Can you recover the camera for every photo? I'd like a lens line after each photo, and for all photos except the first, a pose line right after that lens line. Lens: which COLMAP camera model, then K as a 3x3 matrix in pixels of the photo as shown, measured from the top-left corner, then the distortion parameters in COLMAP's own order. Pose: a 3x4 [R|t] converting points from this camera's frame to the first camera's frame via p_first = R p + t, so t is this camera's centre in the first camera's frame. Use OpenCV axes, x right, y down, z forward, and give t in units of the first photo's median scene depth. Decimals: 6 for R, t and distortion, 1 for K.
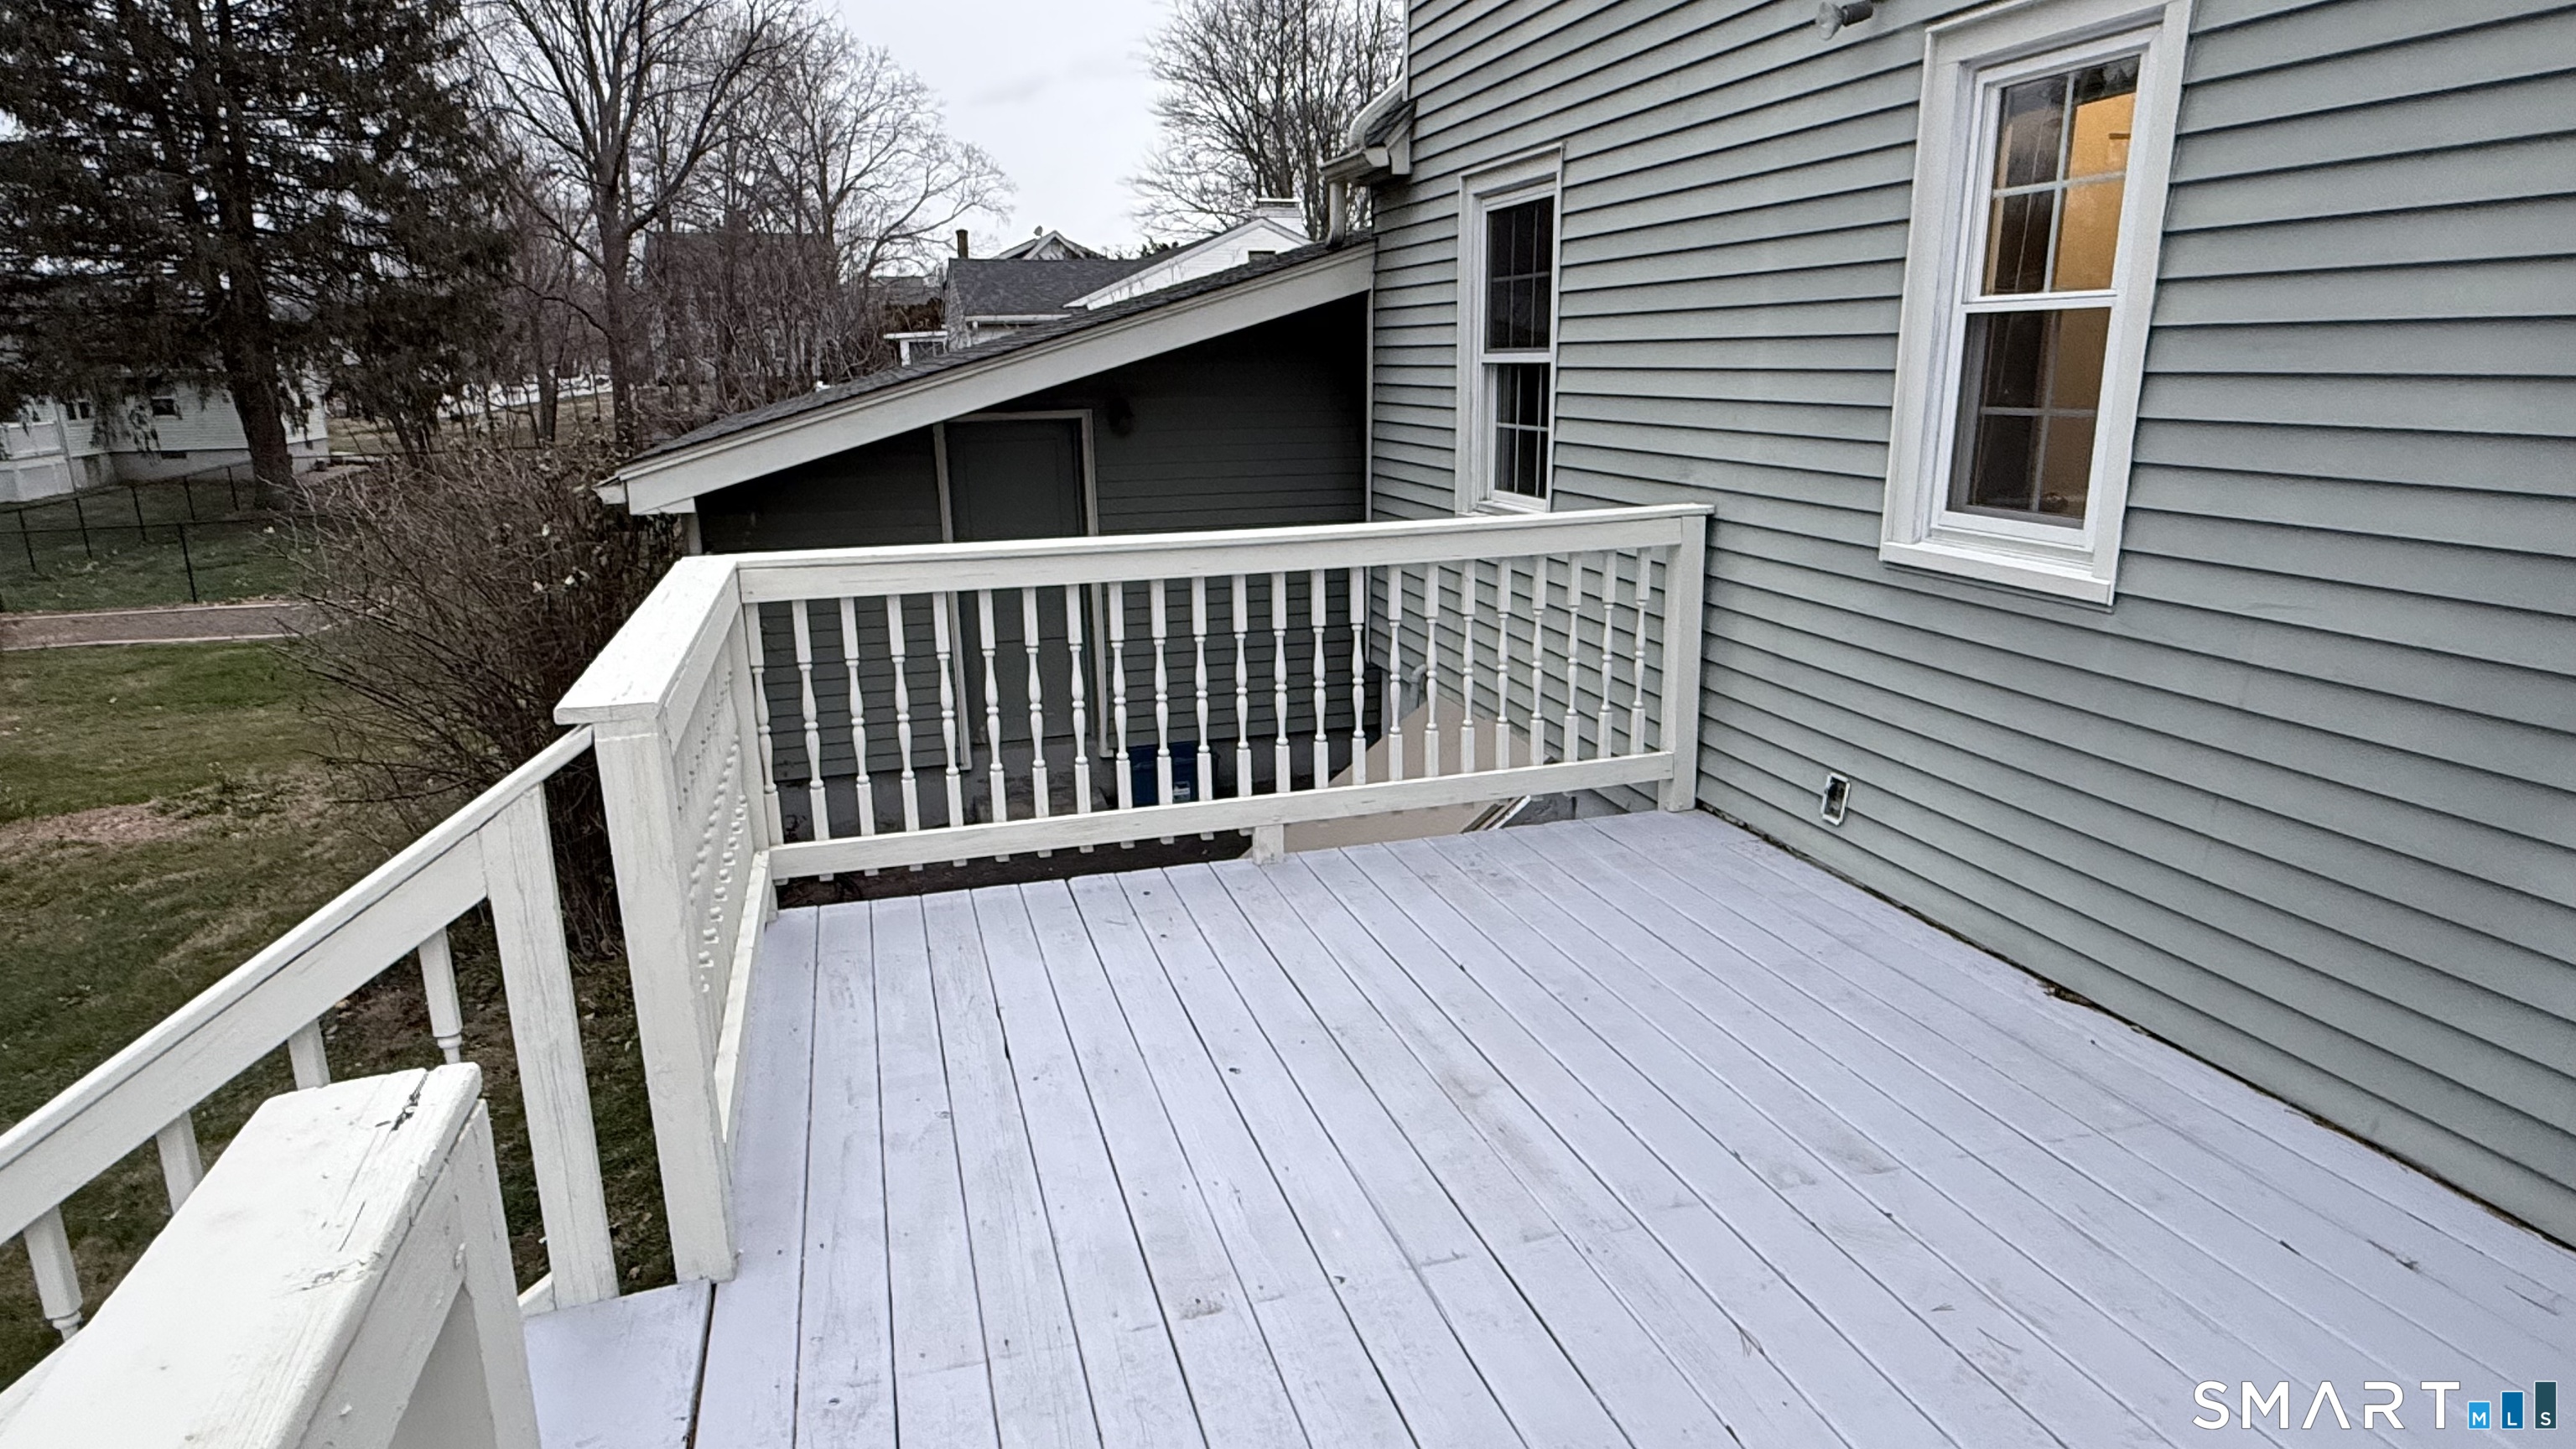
lens RADIAL K [[1354.0, 0, 1286.5], [0, 1354.0, 737.4], [0, 0, 1]] dist [-0.015557, -0.000200]
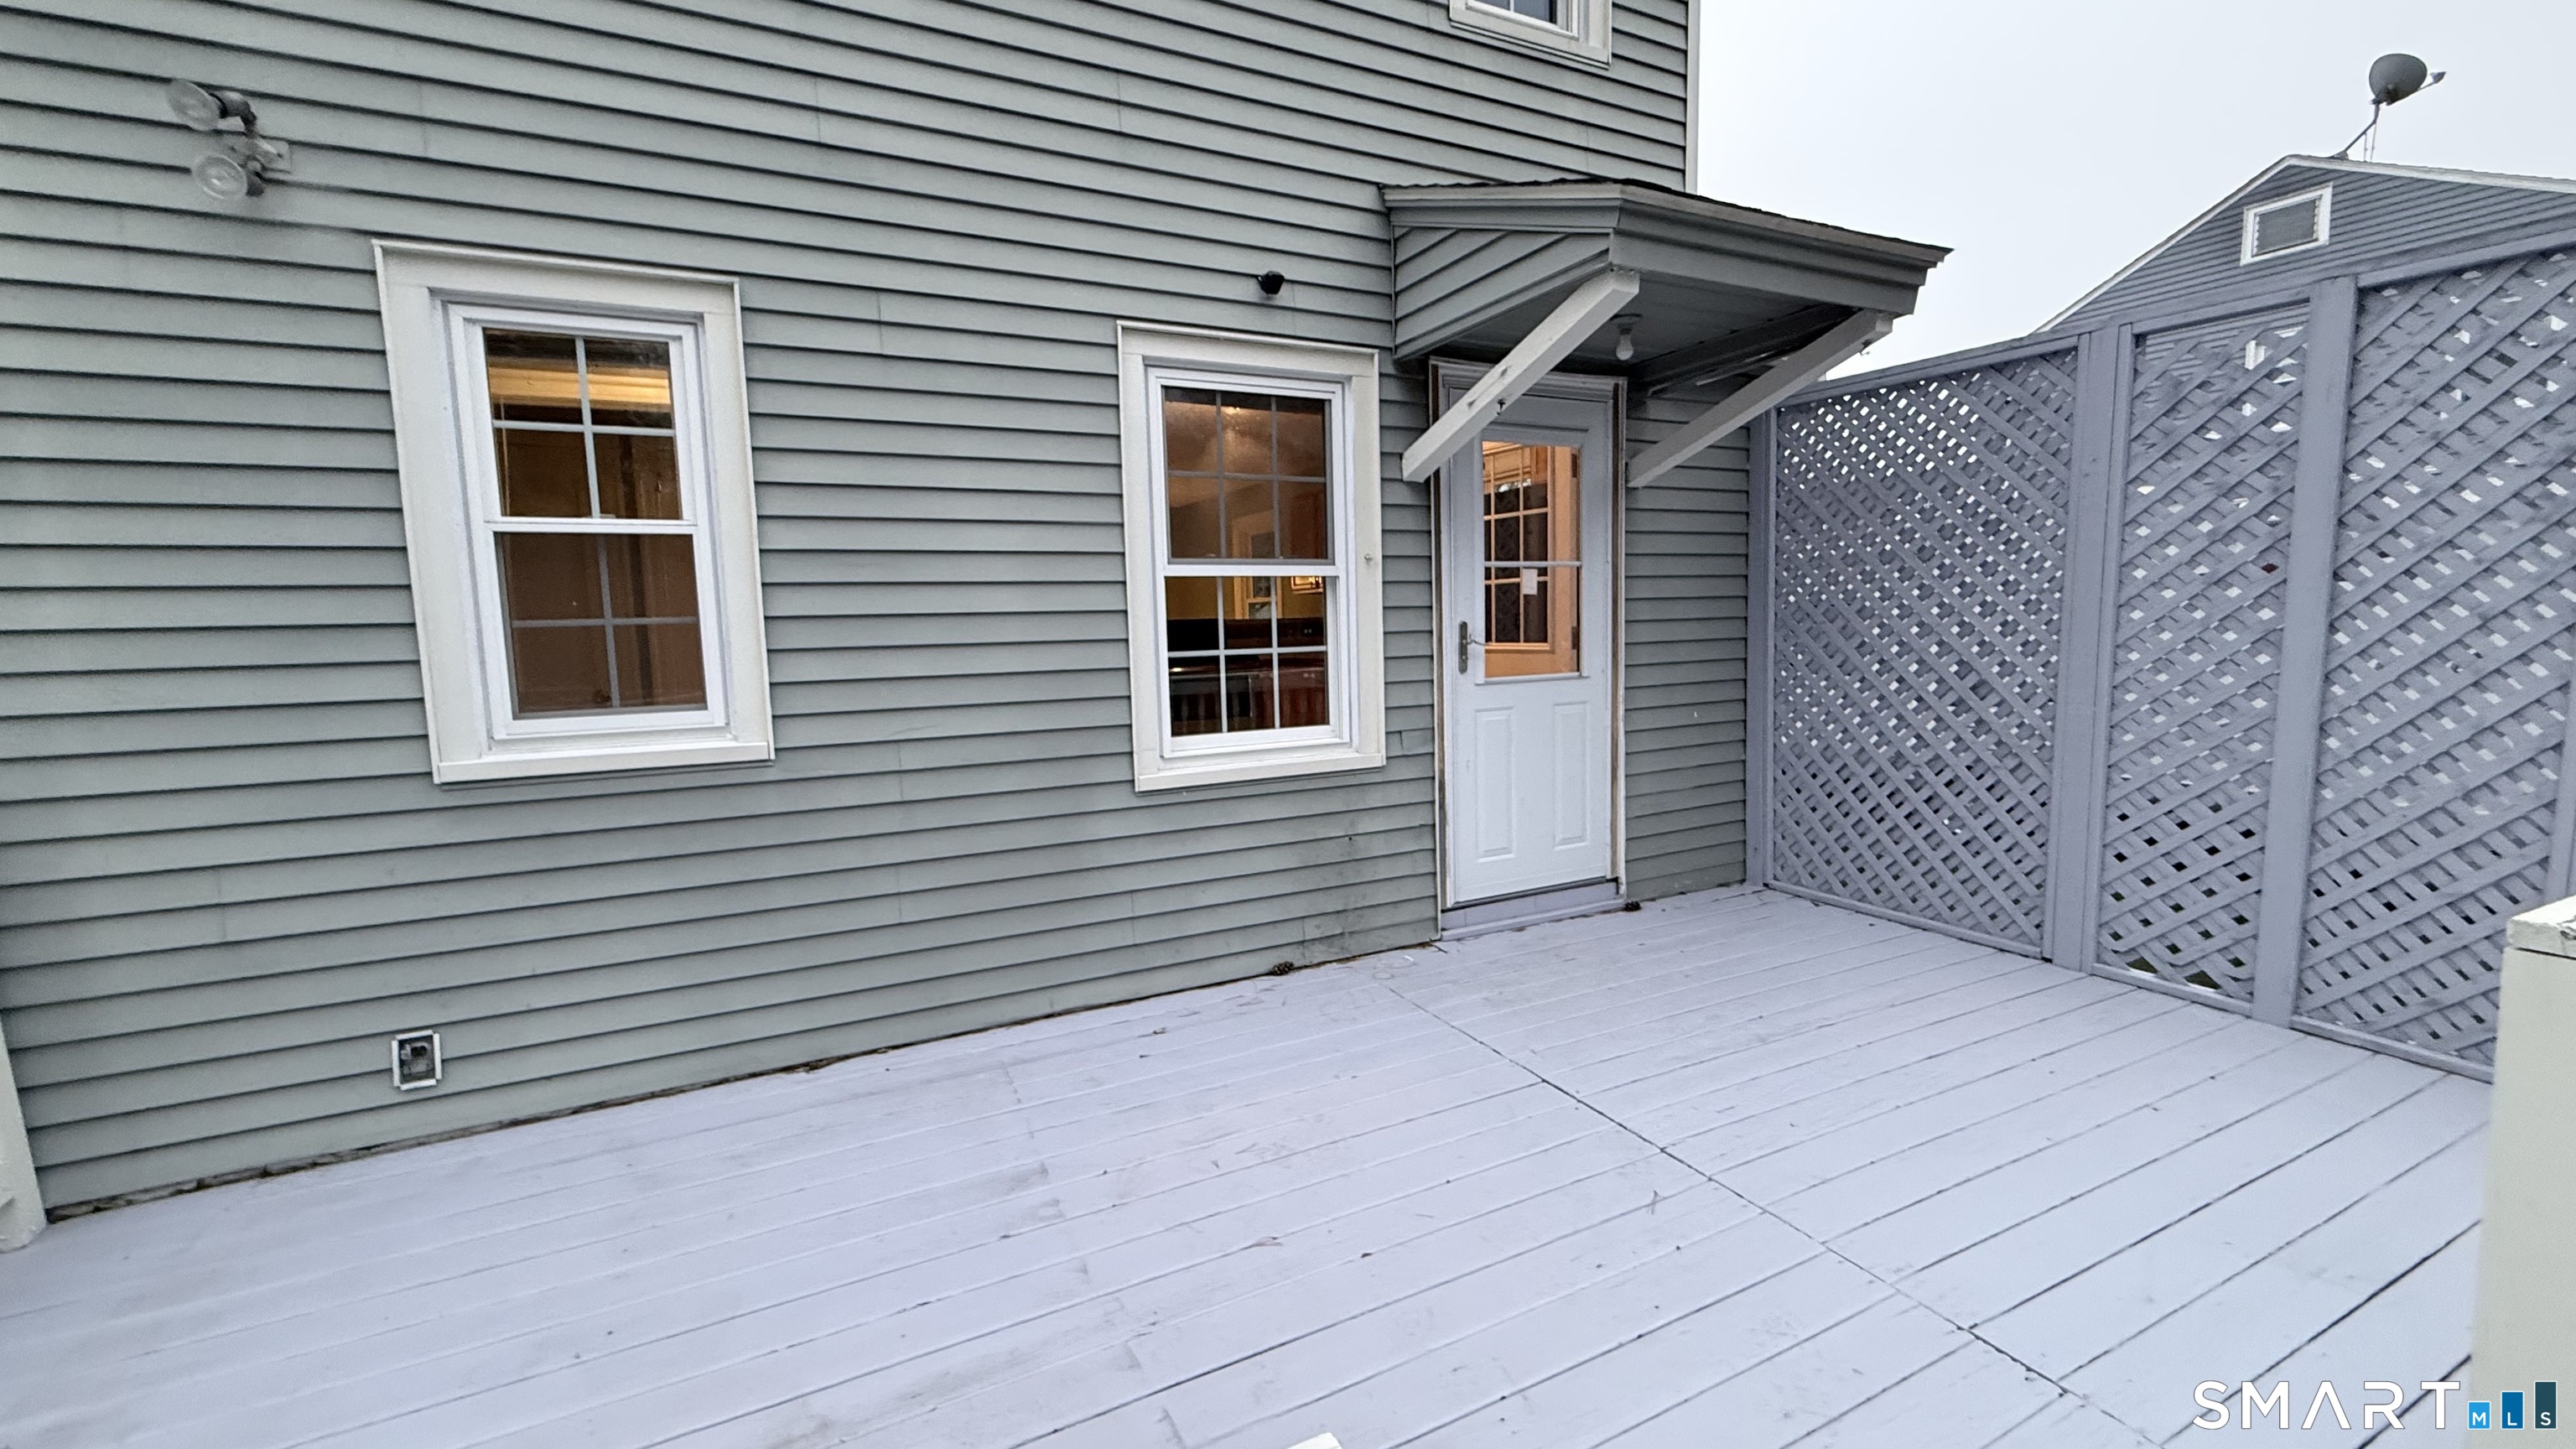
lens RADIAL K [[1014.9, 0, 1280.1], [0, 1014.9, 722.7], [0, 0, 1]] dist [0.001026, -0.000230]
pose [[-0.144183, -0.088538, 0.985582, -0.372724], [0.287257, 0.949356, 0.127307, -0.103685], [-0.946940, 0.301470, -0.111448, 0.572383]]
